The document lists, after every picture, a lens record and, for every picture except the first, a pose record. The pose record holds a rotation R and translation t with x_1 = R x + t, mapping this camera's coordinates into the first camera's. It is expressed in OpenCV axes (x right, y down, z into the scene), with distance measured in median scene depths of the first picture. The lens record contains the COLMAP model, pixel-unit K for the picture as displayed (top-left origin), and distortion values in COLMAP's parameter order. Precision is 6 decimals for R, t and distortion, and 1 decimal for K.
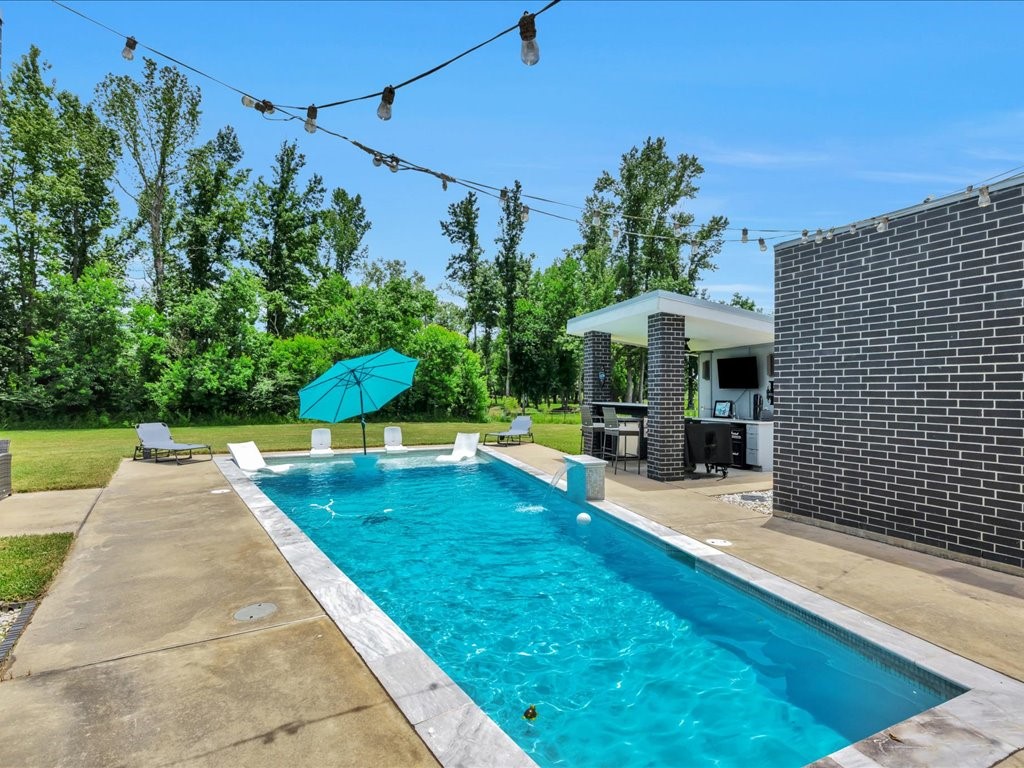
lens RADIAL K [[523.5, 0, 513.2], [0, 523.5, 387.0], [0, 0, 1]] dist [-0.000454, -0.000357]
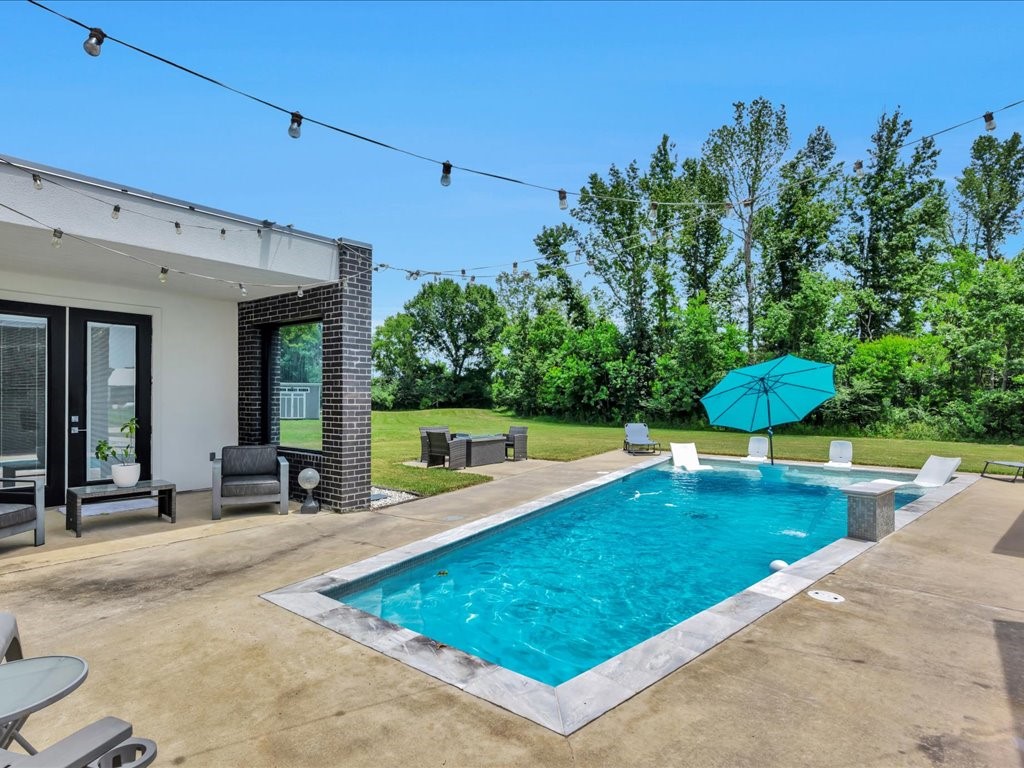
lens RADIAL K [[557.2, 0, 510.5], [0, 557.2, 398.8], [0, 0, 1]] dist [0.000124, -0.000990]
pose [[0.441461, 0.003524, -0.897274, 0.181981], [-0.000068, 0.999992, 0.003894, 0.000793], [0.897280, -0.001658, 0.441458, 0.044158]]
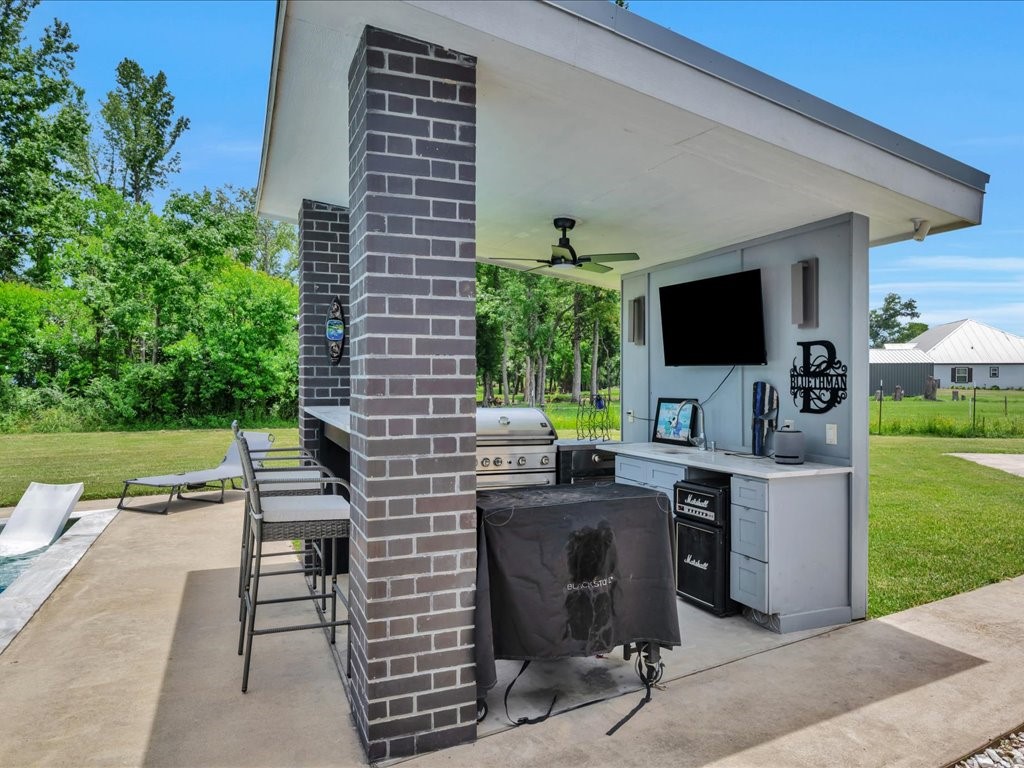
lens RADIAL K [[683.4, 0, 513.1], [0, 683.4, 383.5], [0, 0, 1]] dist [-0.001026, 0.000702]
pose [[0.995698, -0.007111, 0.092388, 0.107273], [0.005395, 0.999808, 0.018813, 0.002500], [-0.092504, -0.018234, 0.995545, 0.233509]]
